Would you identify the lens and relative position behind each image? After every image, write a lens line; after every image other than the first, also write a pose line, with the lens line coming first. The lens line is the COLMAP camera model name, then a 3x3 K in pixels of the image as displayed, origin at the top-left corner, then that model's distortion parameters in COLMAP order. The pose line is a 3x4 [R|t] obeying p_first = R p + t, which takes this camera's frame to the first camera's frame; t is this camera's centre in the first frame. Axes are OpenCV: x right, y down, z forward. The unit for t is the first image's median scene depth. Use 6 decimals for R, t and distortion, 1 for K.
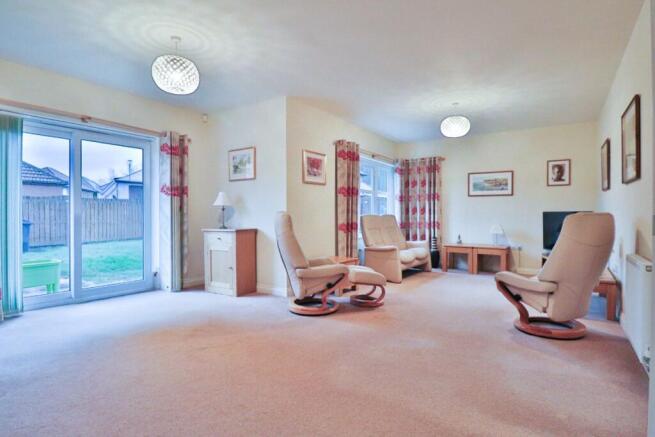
lens RADIAL K [[314.1, 0, 329.0], [0, 314.1, 216.4], [0, 0, 1]] dist [-0.000905, -0.000269]
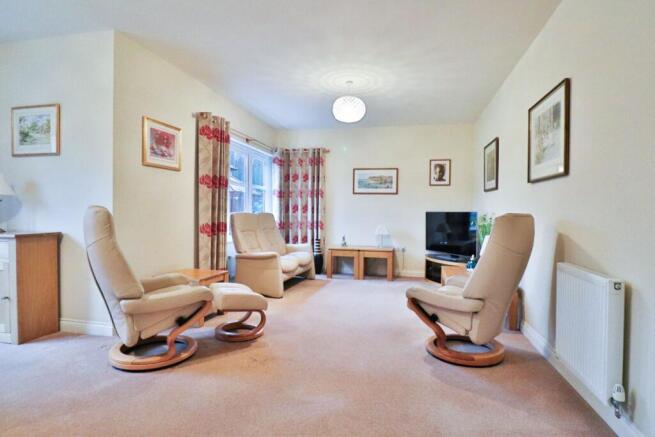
lens RADIAL K [[314.1, 0, 329.0], [0, 314.1, 216.4], [0, 0, 1]] dist [-0.000905, -0.000269]
pose [[0.918376, 0.007269, 0.395642, 0.017787], [-0.009851, 0.999941, 0.004495, -0.001761], [-0.395586, -0.008026, 0.918394, 0.204073]]
